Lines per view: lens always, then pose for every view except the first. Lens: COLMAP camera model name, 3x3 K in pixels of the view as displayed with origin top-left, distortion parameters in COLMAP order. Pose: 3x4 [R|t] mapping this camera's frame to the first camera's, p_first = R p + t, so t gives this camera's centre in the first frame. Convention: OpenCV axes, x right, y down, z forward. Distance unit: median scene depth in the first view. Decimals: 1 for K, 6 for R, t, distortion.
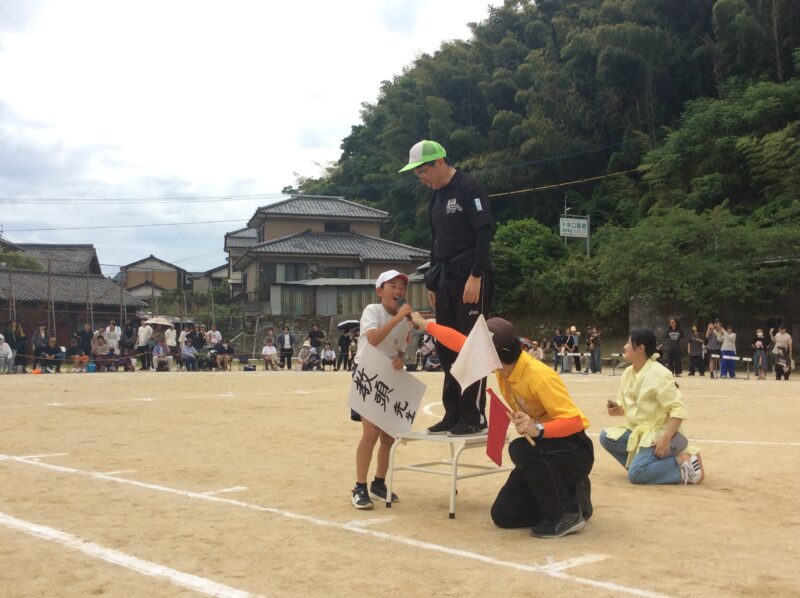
lens RADIAL K [[881.3, 0, 400.8], [0, 881.3, 315.8], [0, 0, 1]] dist [0.068221, 0.006414]
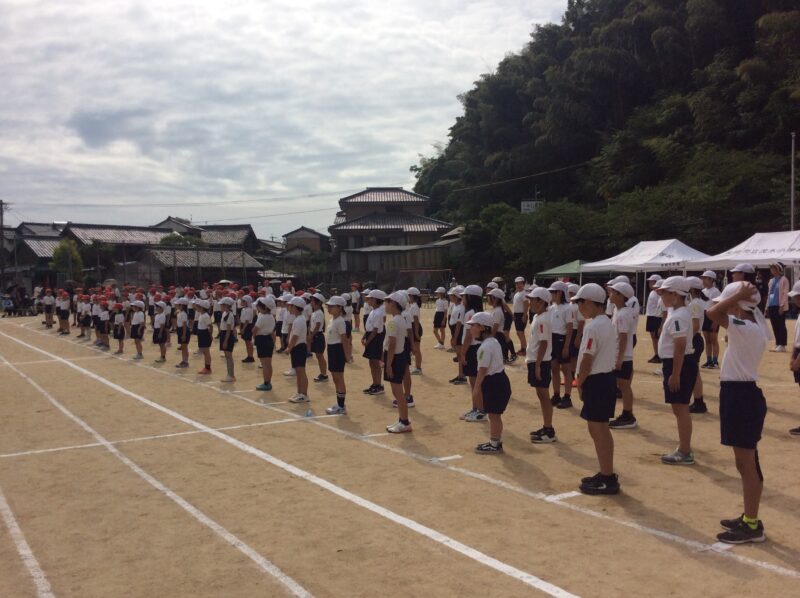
lens RADIAL K [[803.7, 0, 400.0], [0, 803.7, 299.0], [0, 0, 1]] dist [0.152379, -0.634193]
pose [[0.967945, -0.010099, -0.250957, 0.240560], [0.022841, 0.998590, 0.047915, -0.013630], [0.250120, -0.052112, 0.966812, -0.262309]]
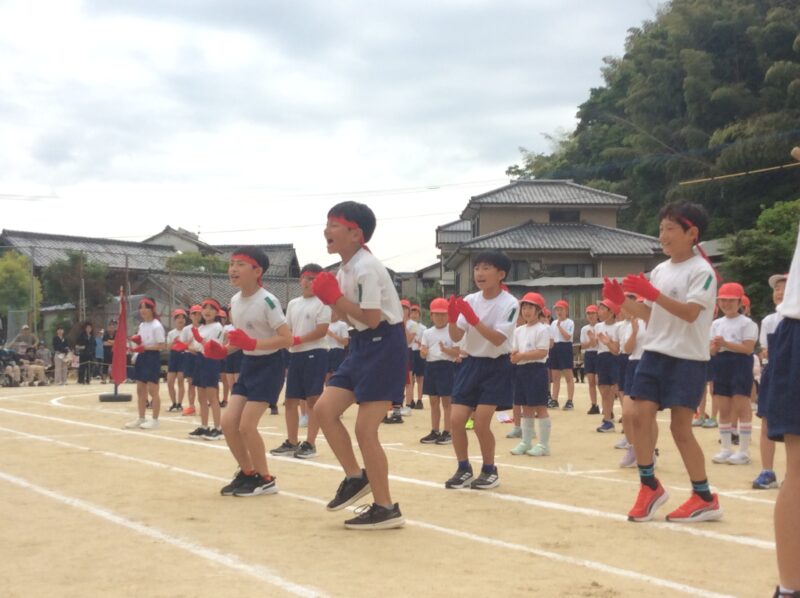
lens RADIAL K [[1121.3, 0, 400.0], [0, 1121.3, 299.0], [0, 0, 1]] dist [0.110437, 0.021073]
pose [[0.972190, -0.013034, -0.233832, 0.022577], [0.007877, 0.999705, -0.022973, 0.001708], [0.234063, 0.020492, 0.972006, -0.071655]]
